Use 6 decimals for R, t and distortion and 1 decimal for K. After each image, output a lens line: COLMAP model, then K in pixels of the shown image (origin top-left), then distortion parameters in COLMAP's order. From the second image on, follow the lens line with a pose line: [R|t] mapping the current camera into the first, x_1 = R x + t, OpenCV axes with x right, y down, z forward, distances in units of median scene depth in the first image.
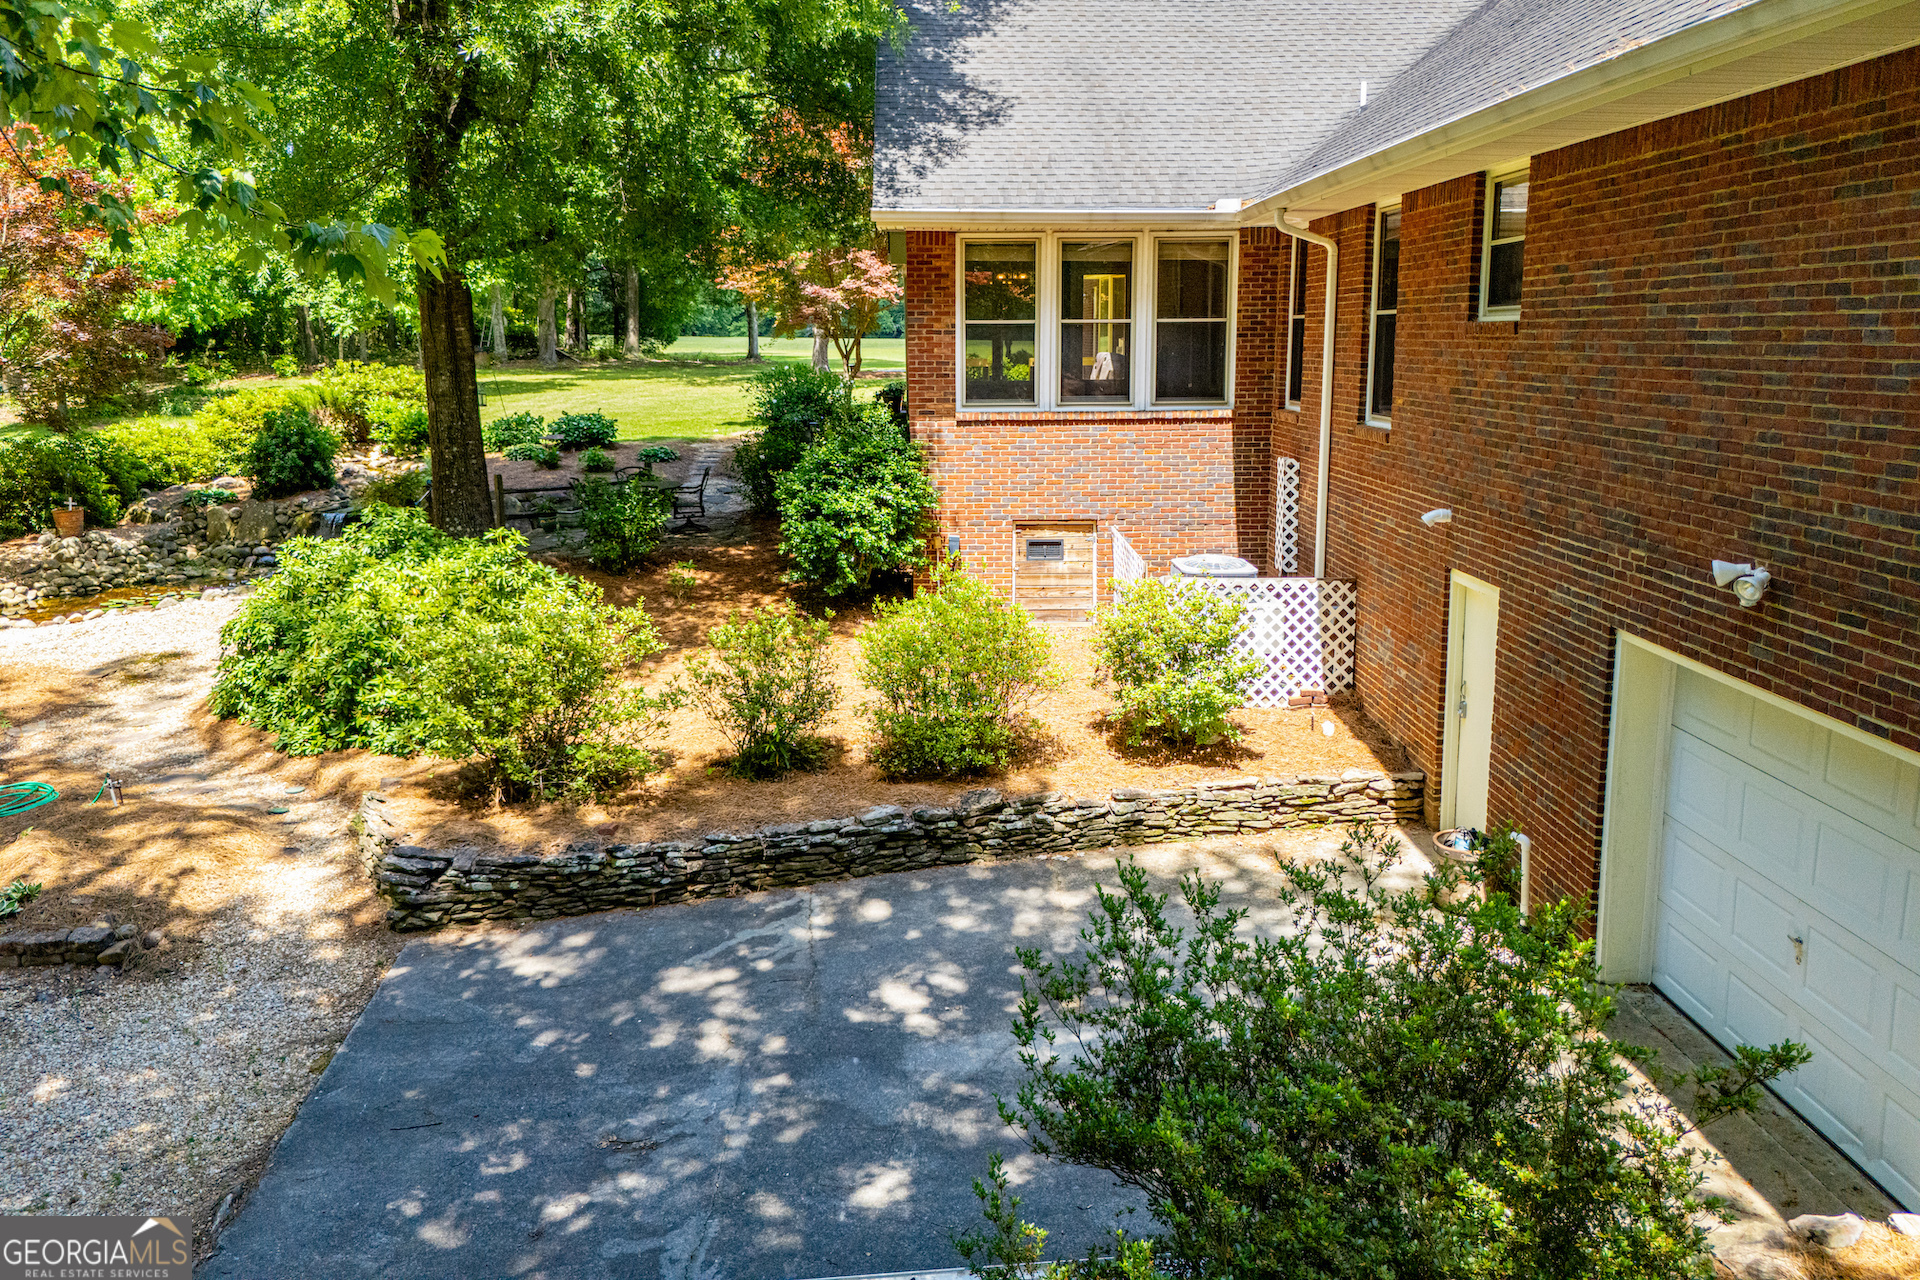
lens RADIAL K [[1418.4, 0, 959.1], [0, 1418.4, 562.3], [0, 0, 1]] dist [0.104407, -0.143273]
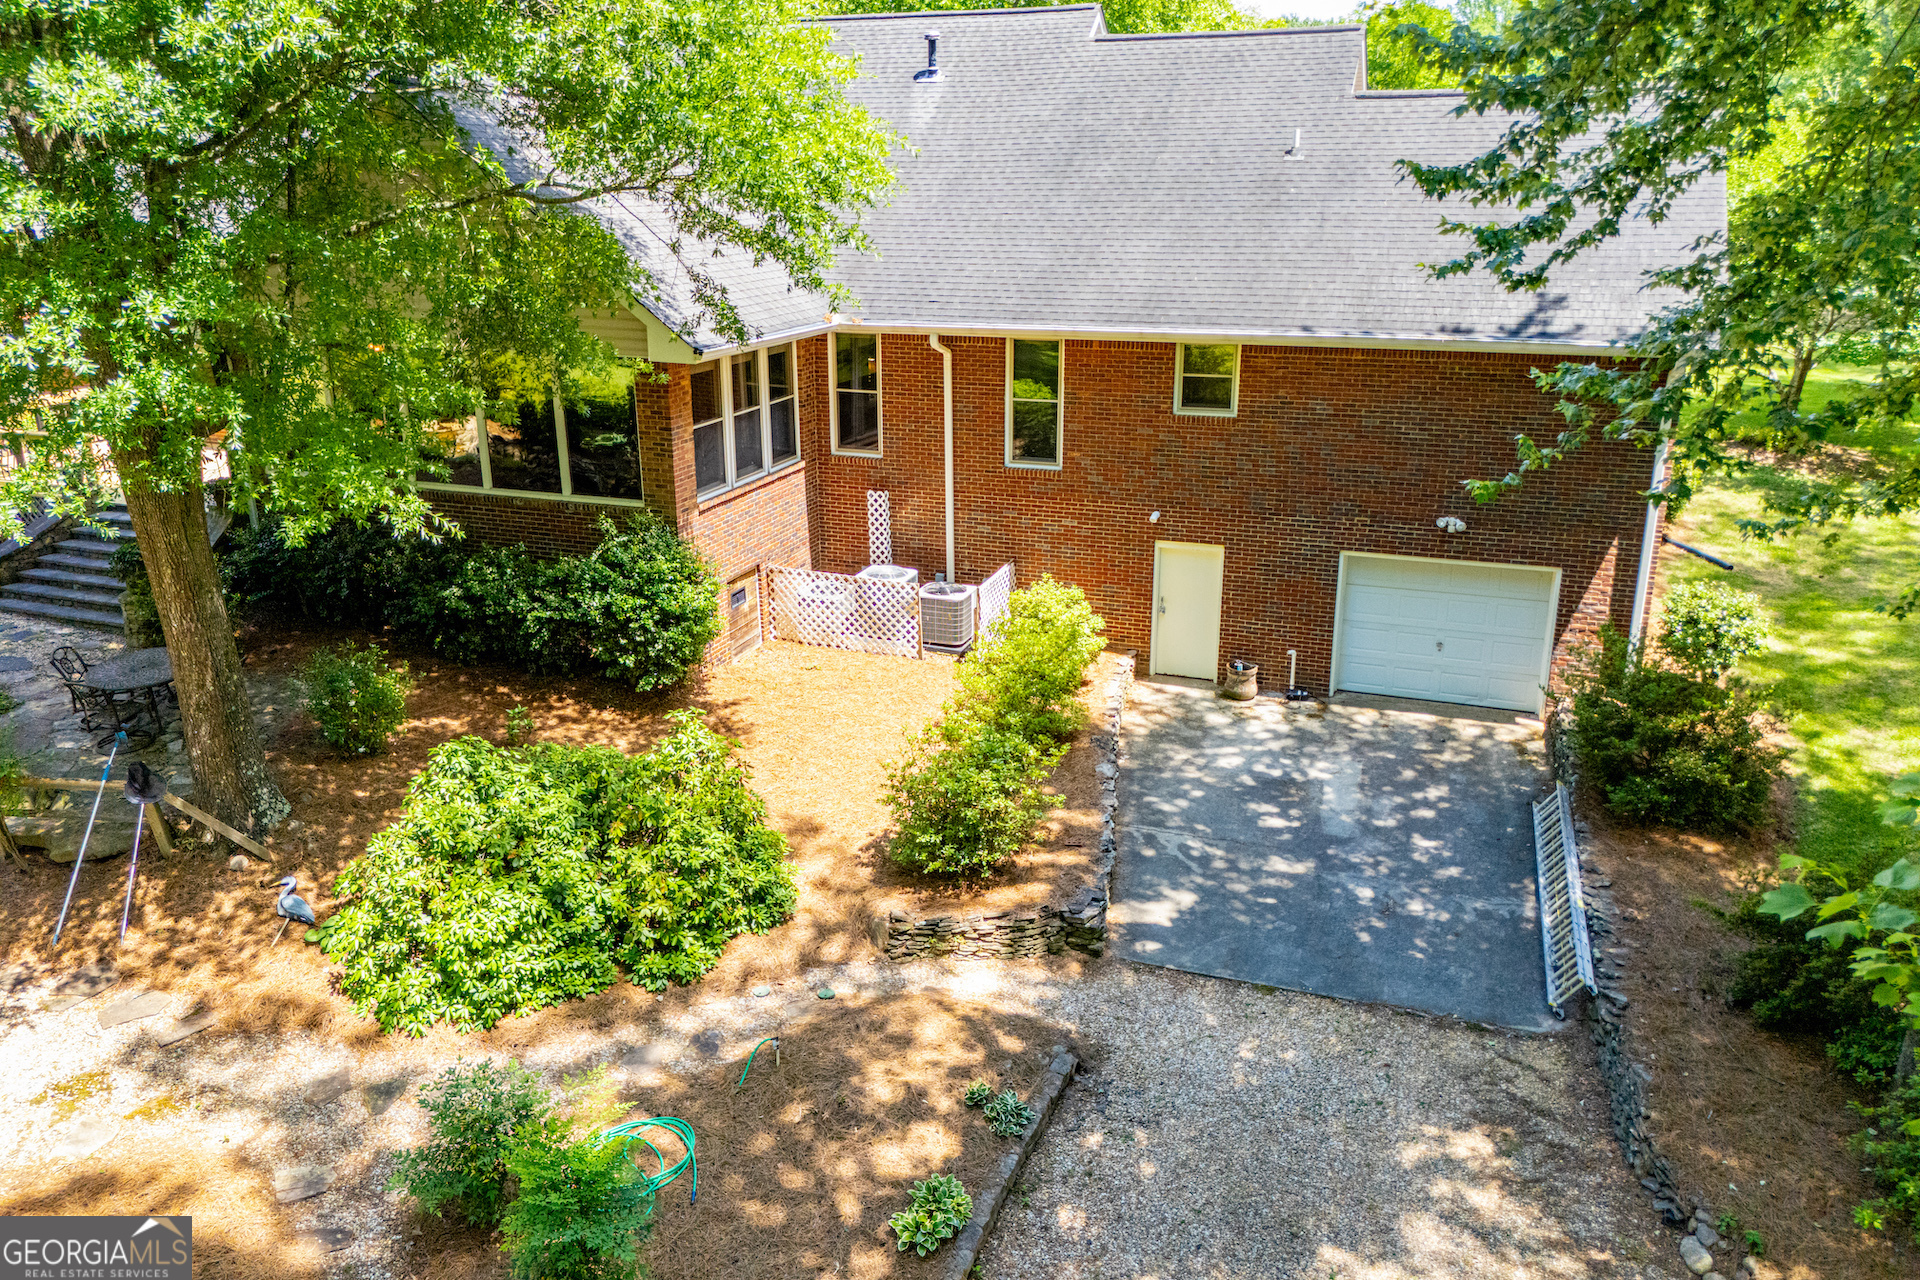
lens RADIAL K [[1410.5, 0, 952.8], [0, 1410.5, 552.4], [0, 0, 1]] dist [0.144816, -0.258427]
pose [[0.358607, -0.238476, 0.902513, -1.206506], [0.147982, 0.969115, 0.197275, -0.324539], [-0.921685, 0.062812, 0.382821, 0.434606]]
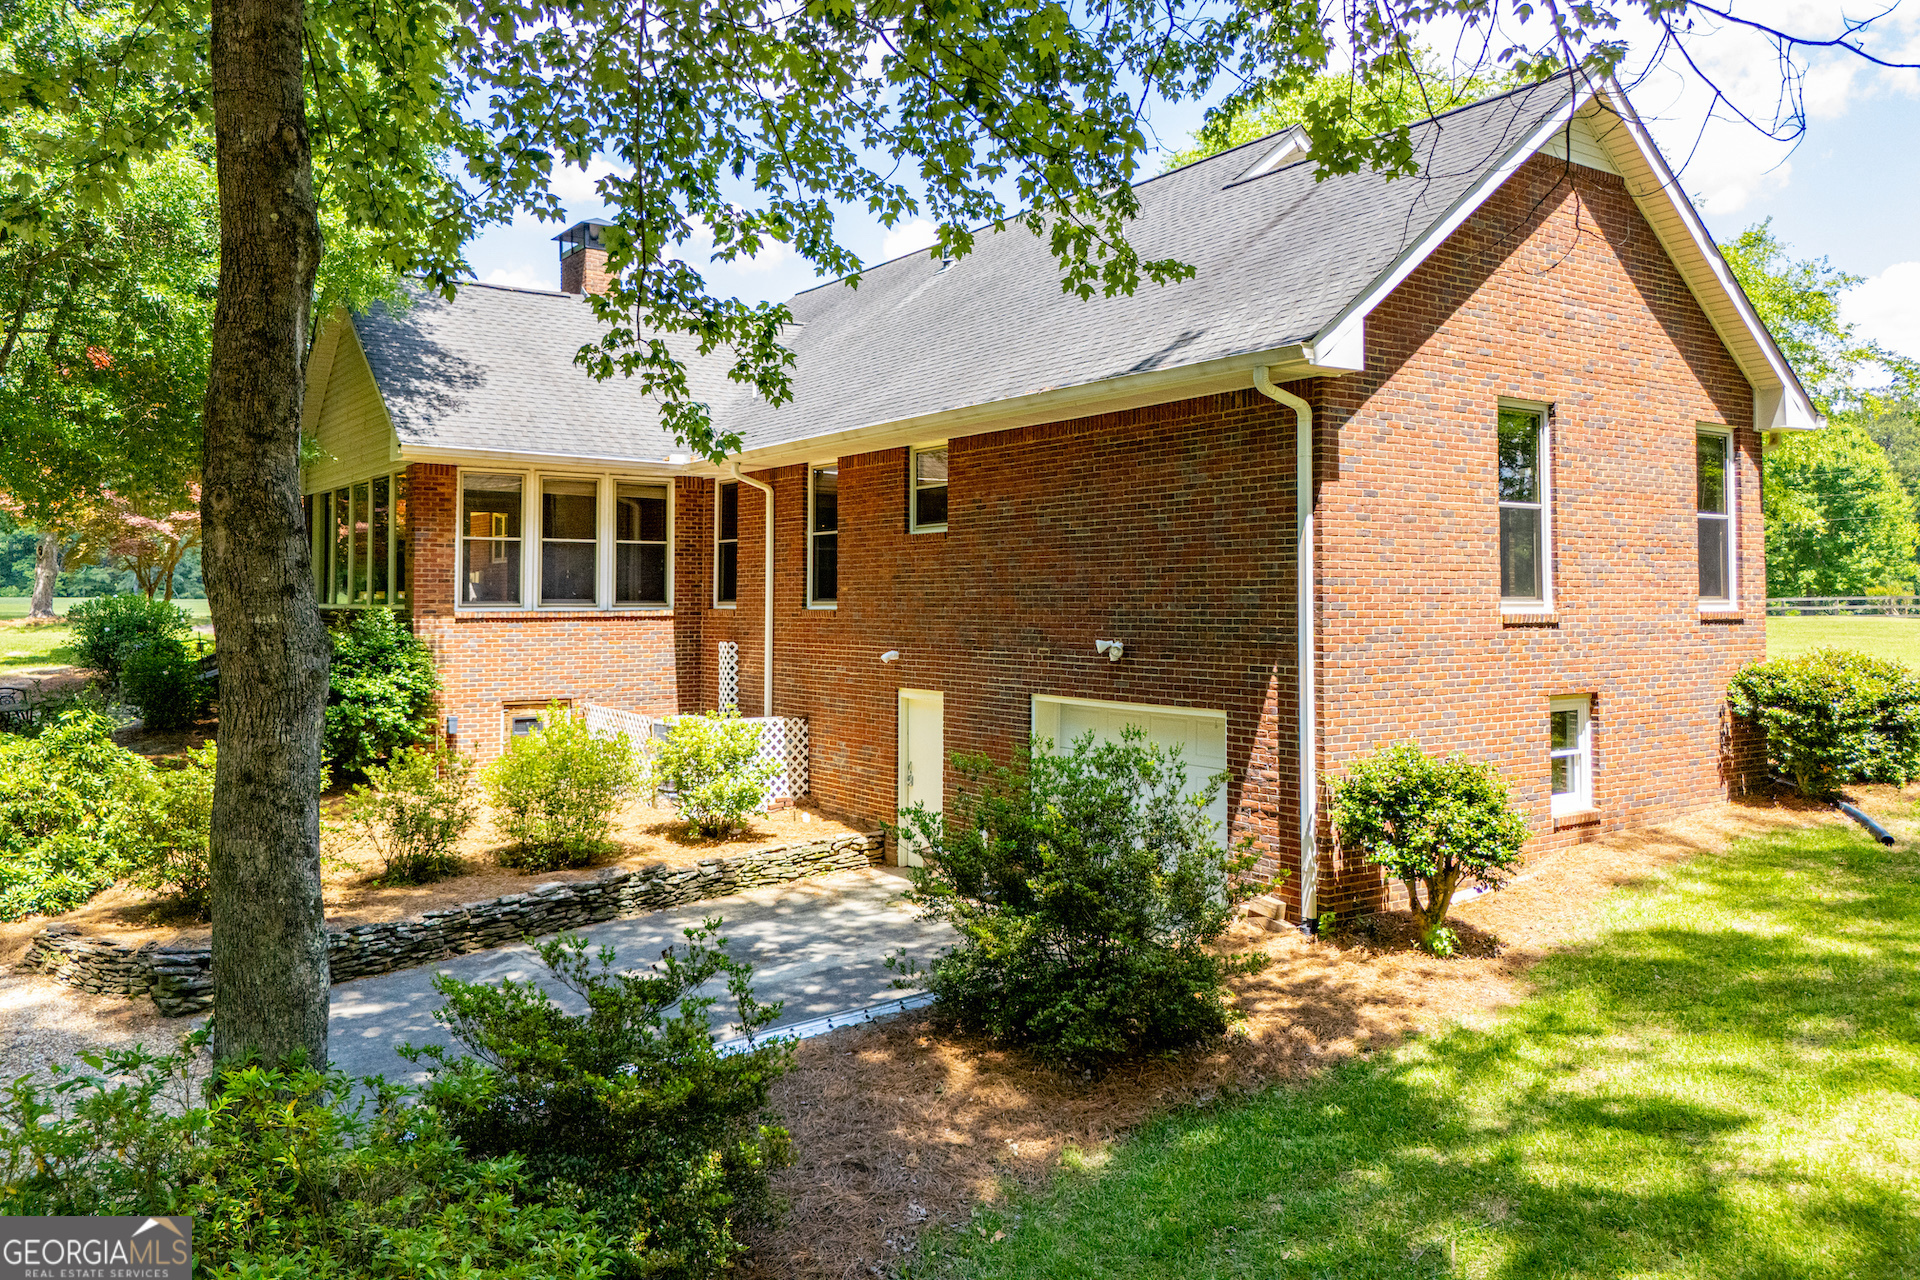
lens RADIAL K [[1418.4, 0, 959.1], [0, 1418.4, 562.3], [0, 0, 1]] dist [0.104407, -0.143273]
pose [[0.836301, 0.017919, 0.547977, -0.379224], [0.084287, 0.983383, -0.160792, 0.102250], [-0.541753, 0.180658, 0.820894, -0.281248]]
